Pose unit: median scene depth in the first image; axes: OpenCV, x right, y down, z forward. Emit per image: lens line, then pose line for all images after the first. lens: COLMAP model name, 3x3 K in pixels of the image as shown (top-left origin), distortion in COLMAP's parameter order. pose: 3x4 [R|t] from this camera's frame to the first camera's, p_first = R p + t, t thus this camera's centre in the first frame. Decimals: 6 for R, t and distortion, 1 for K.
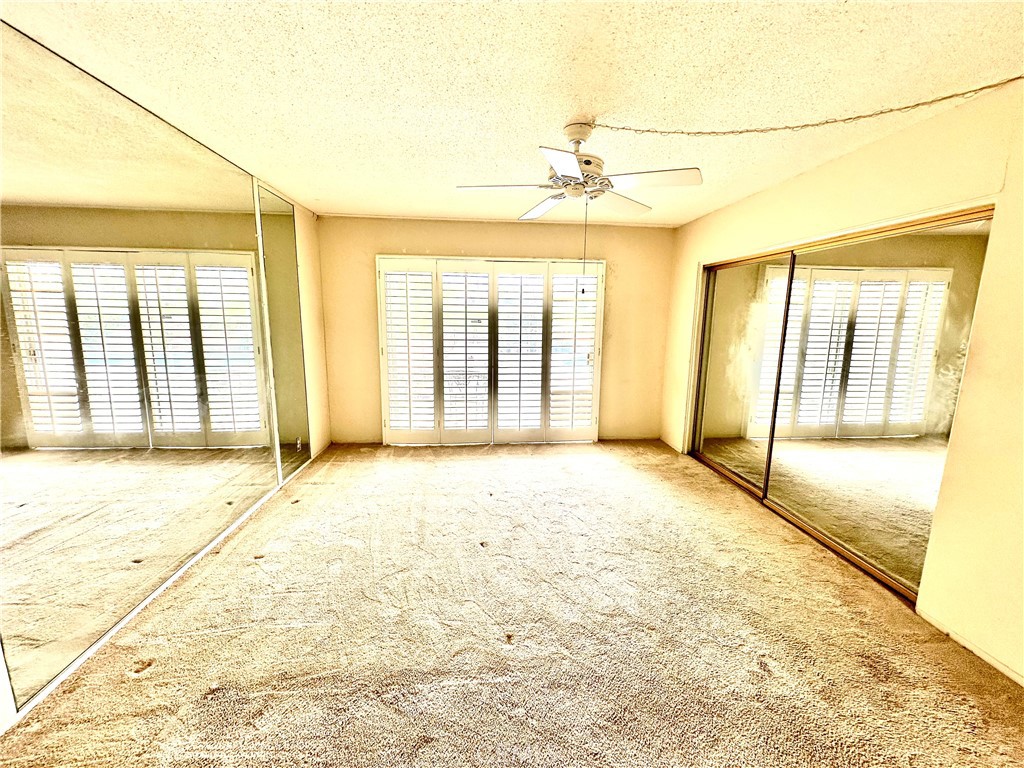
lens RADIAL K [[409.4, 0, 511.4], [0, 409.4, 380.1], [0, 0, 1]] dist [-0.002312, 0.001014]
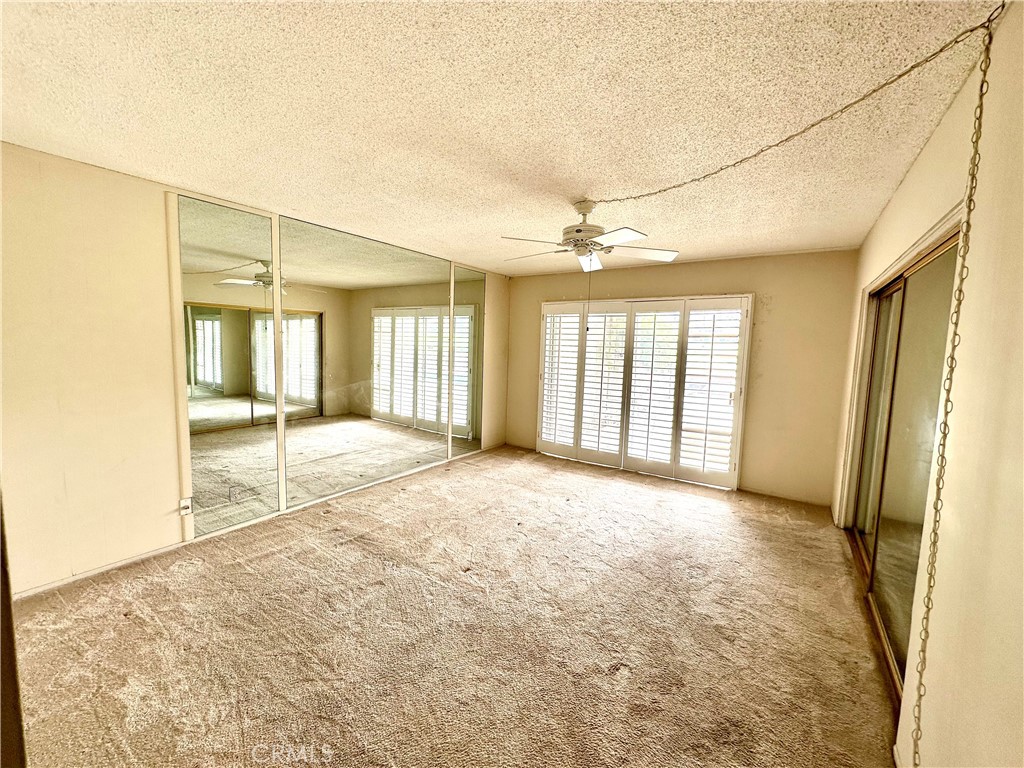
lens RADIAL K [[409.4, 0, 511.3], [0, 409.4, 384.0], [0, 0, 1]] dist [-0.002312, 0.001014]
pose [[0.775450, 0.070282, -0.627485, 0.414392], [-0.119666, 0.992133, -0.036760, 0.009855], [0.619965, 0.103595, 0.777760, -0.035211]]
